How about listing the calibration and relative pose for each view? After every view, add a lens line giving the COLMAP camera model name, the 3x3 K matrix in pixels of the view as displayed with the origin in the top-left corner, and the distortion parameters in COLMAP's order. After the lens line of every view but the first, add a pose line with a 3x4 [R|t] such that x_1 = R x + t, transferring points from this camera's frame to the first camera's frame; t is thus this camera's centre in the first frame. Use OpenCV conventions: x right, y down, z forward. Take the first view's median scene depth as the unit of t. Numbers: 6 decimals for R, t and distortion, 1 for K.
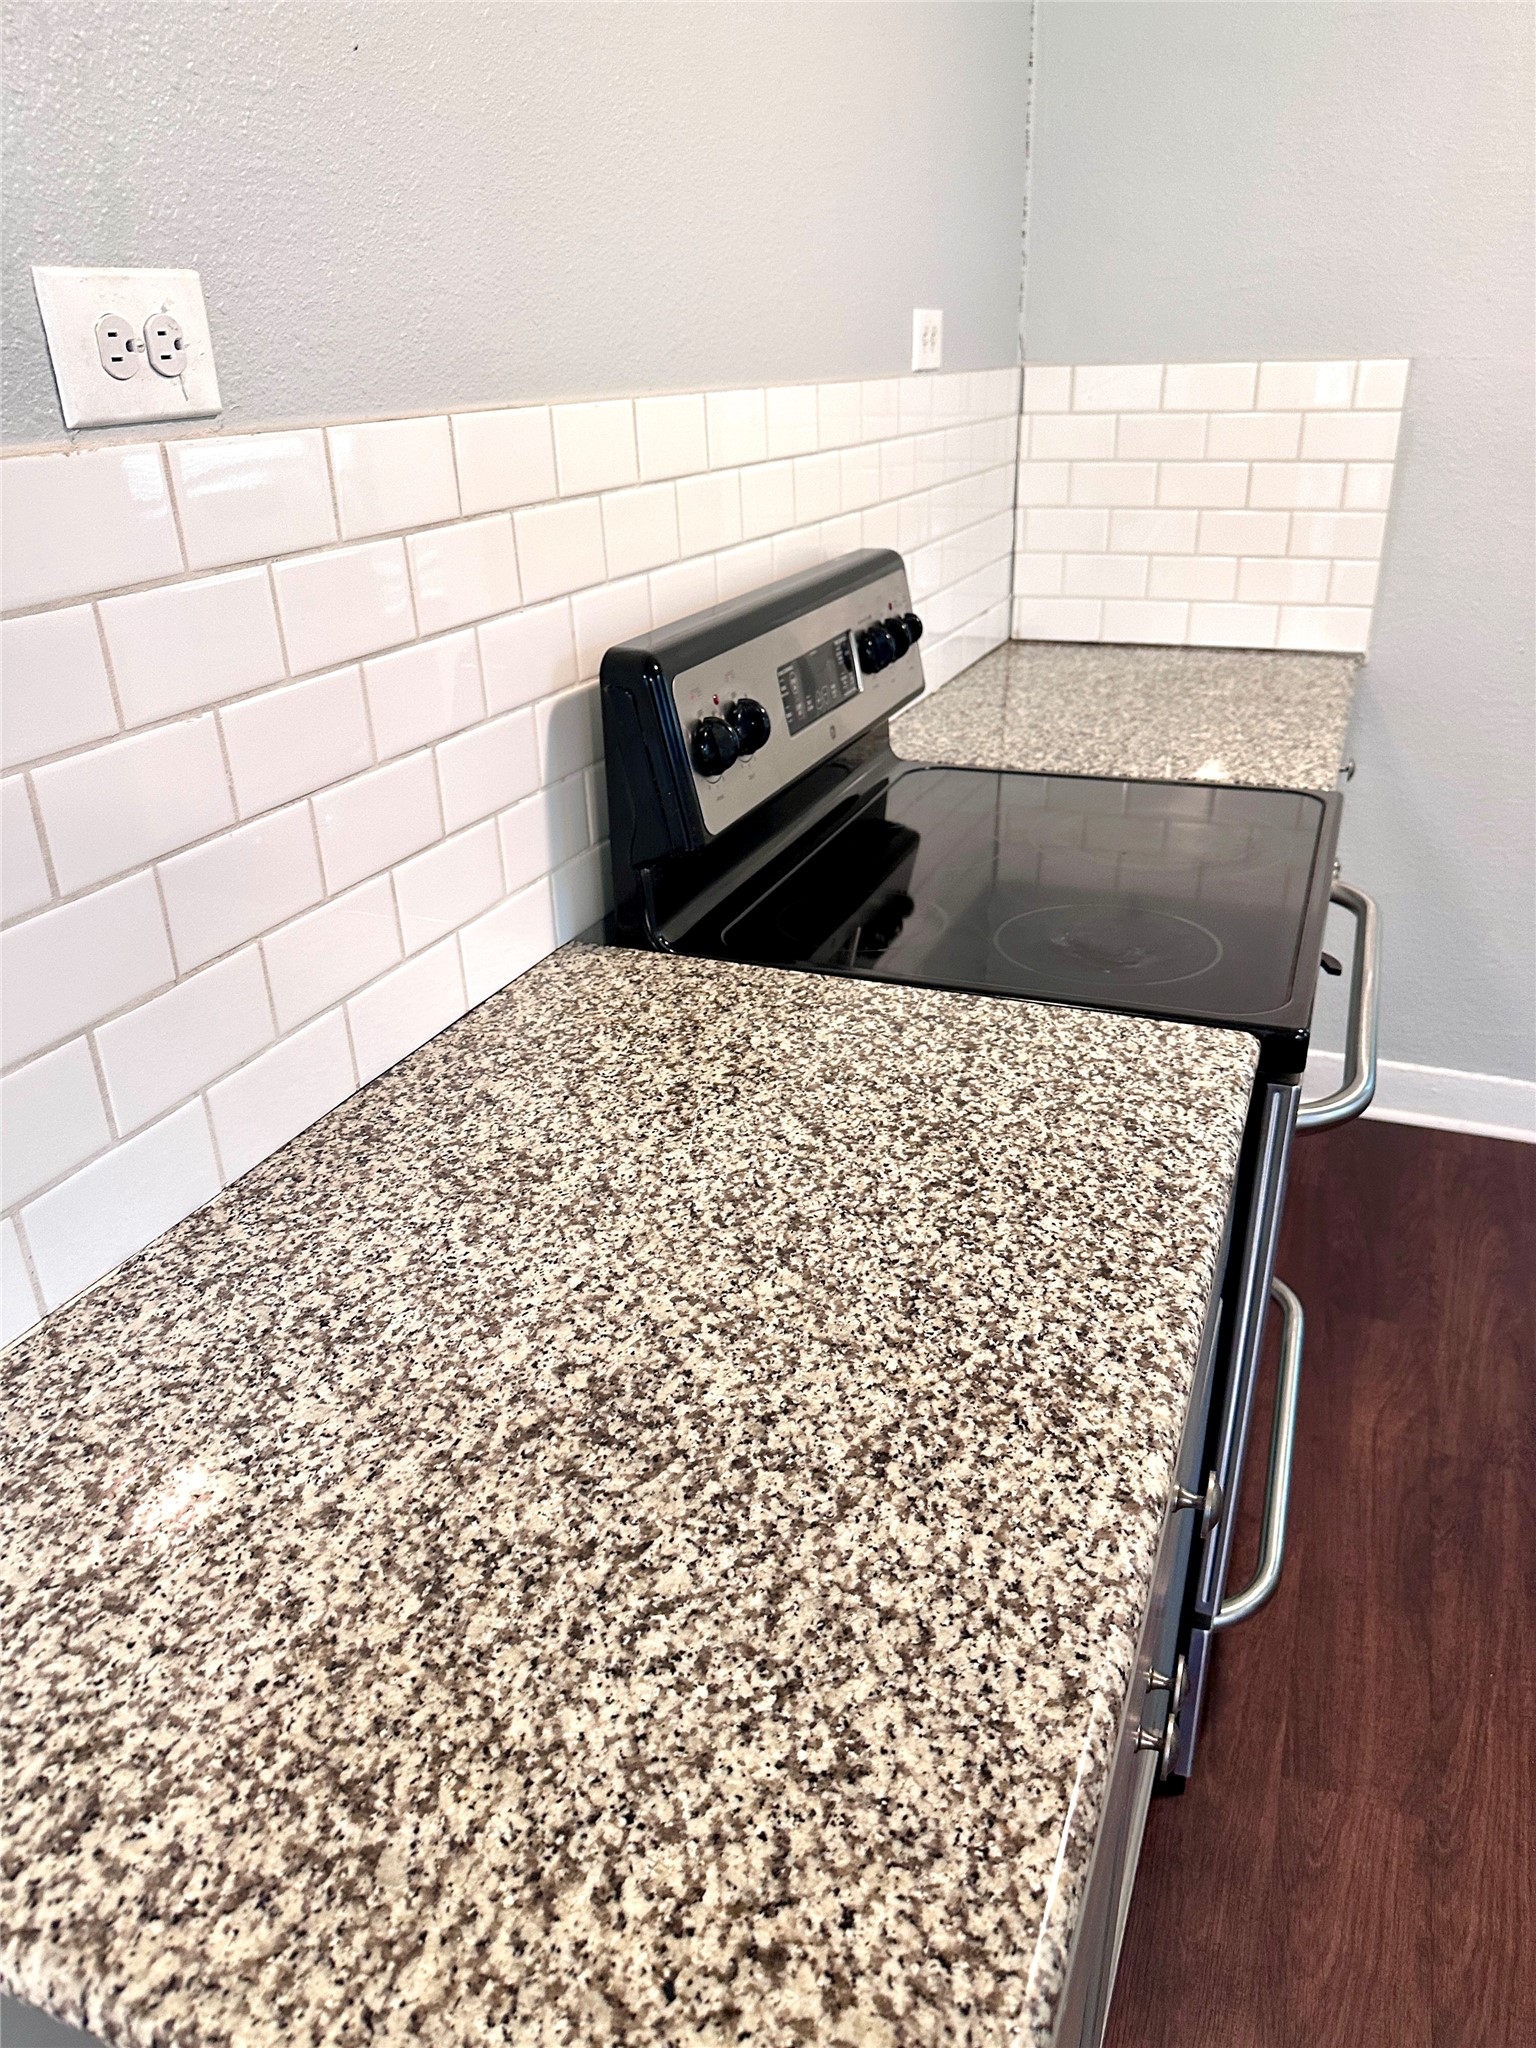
lens RADIAL K [[1483.0, 0, 768.0], [0, 1483.0, 1024.0], [0, 0, 1]] dist [0.006353, -0.001195]
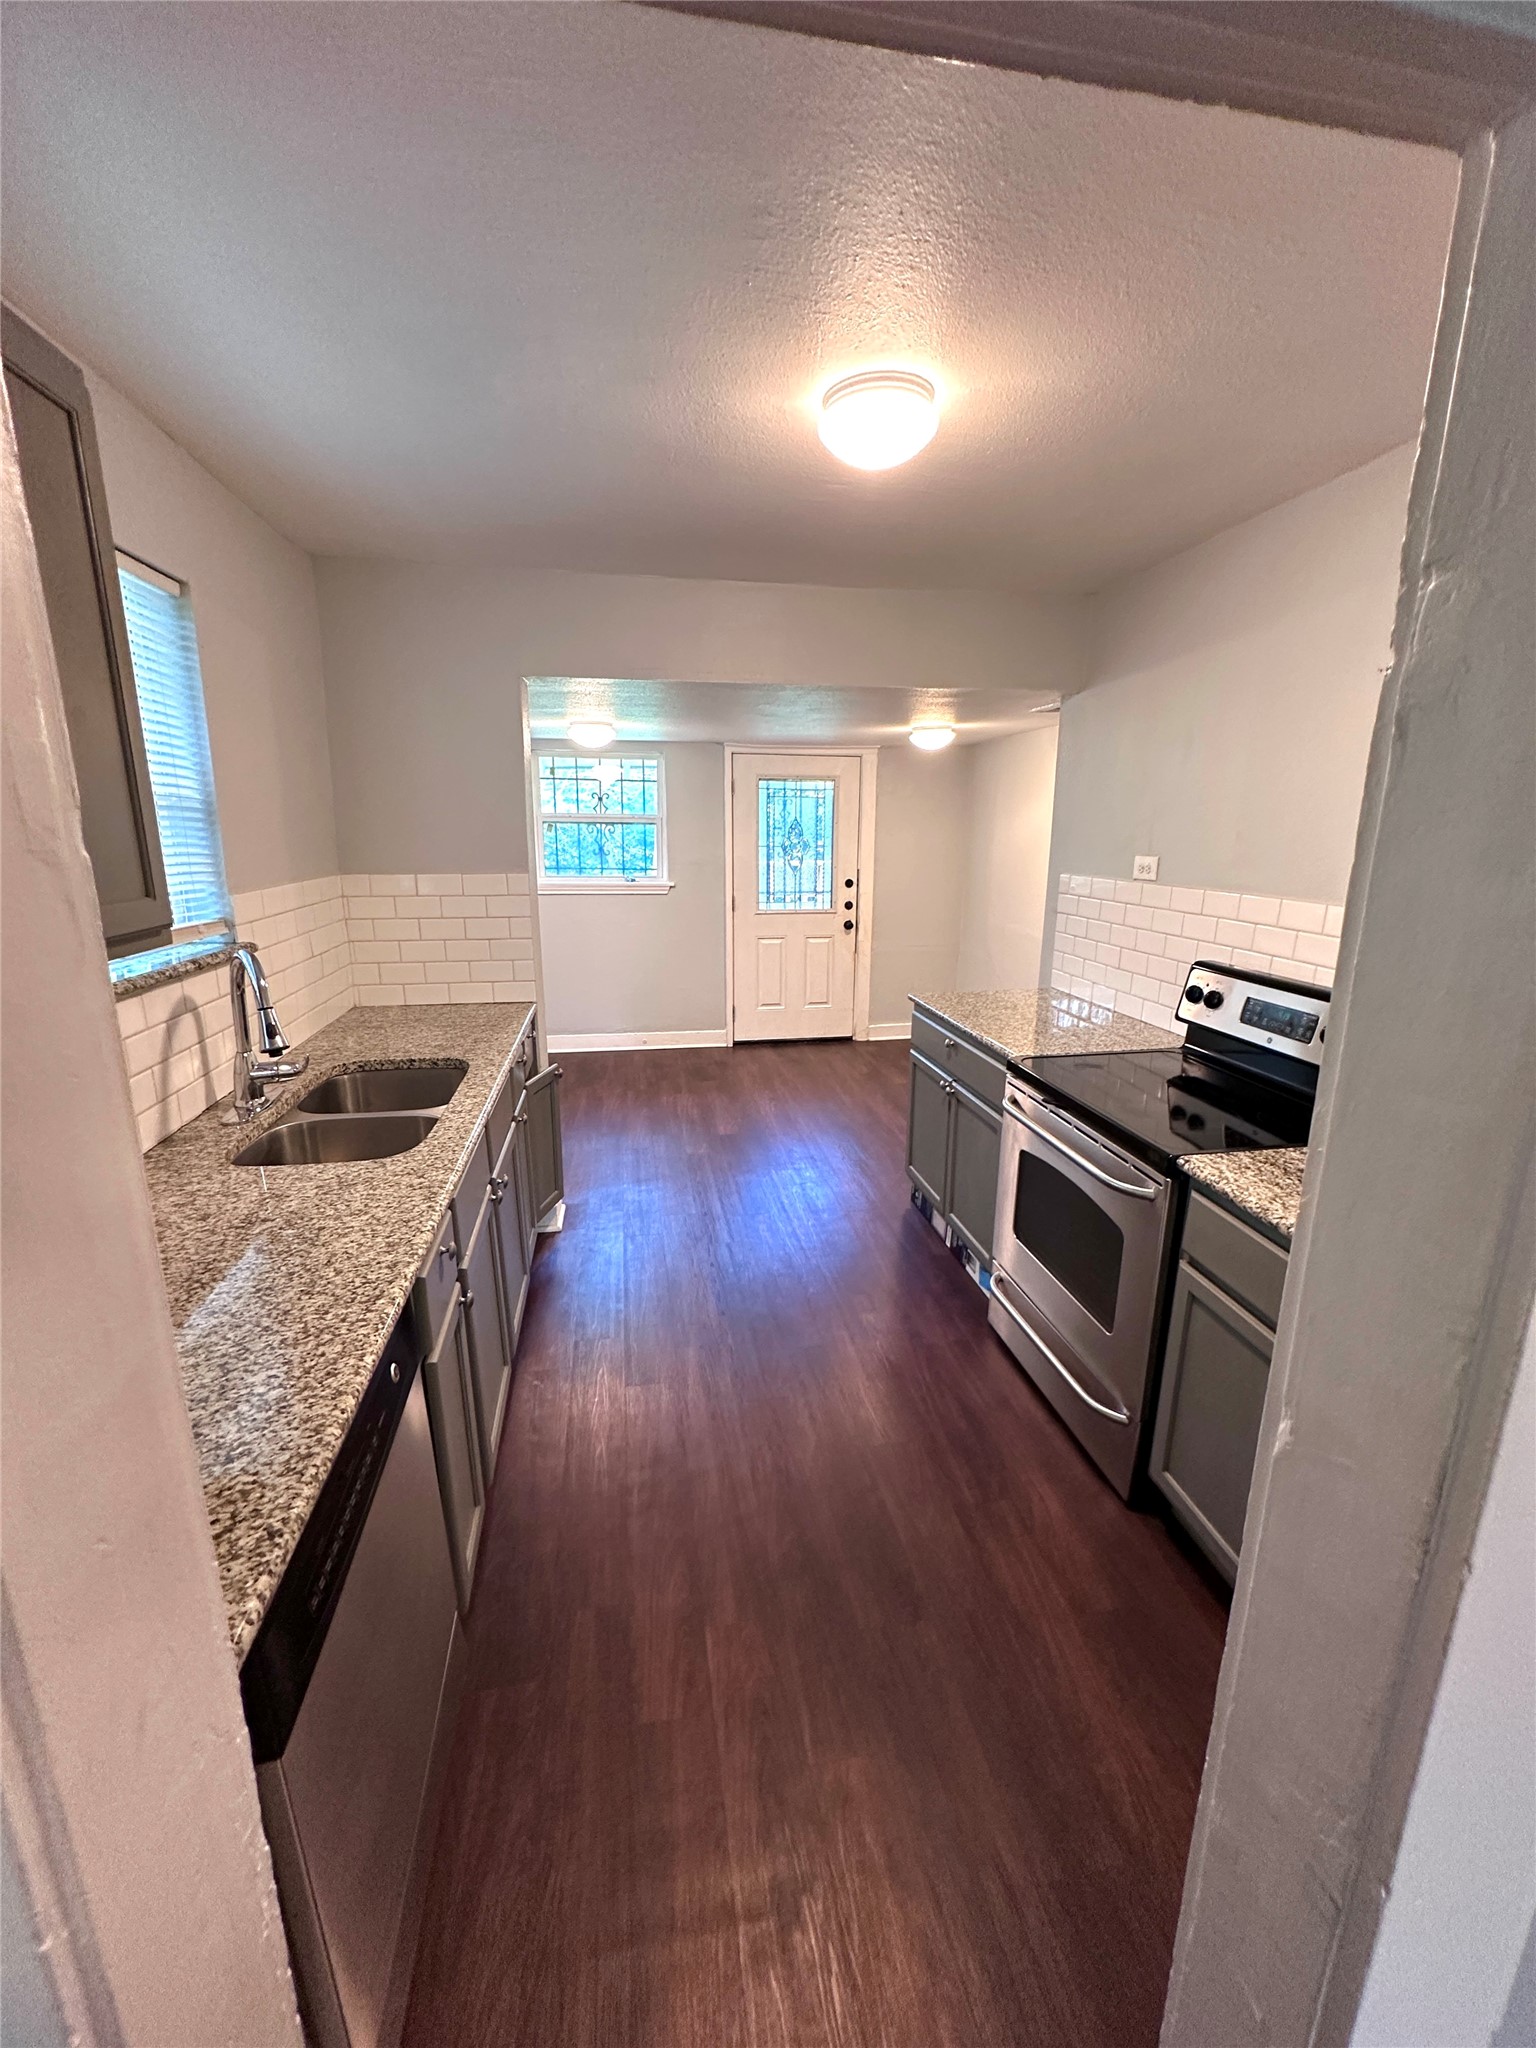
lens RADIAL K [[817.7, 0, 768.0], [0, 817.7, 1024.0], [0, 0, 1]] dist [-0.002529, 0.000024]
pose [[-0.851905, 0.137432, -0.505341, 1.605464], [-0.210342, 0.793903, 0.570504, -0.927428], [0.479597, 0.592310, -0.647422, 1.694983]]
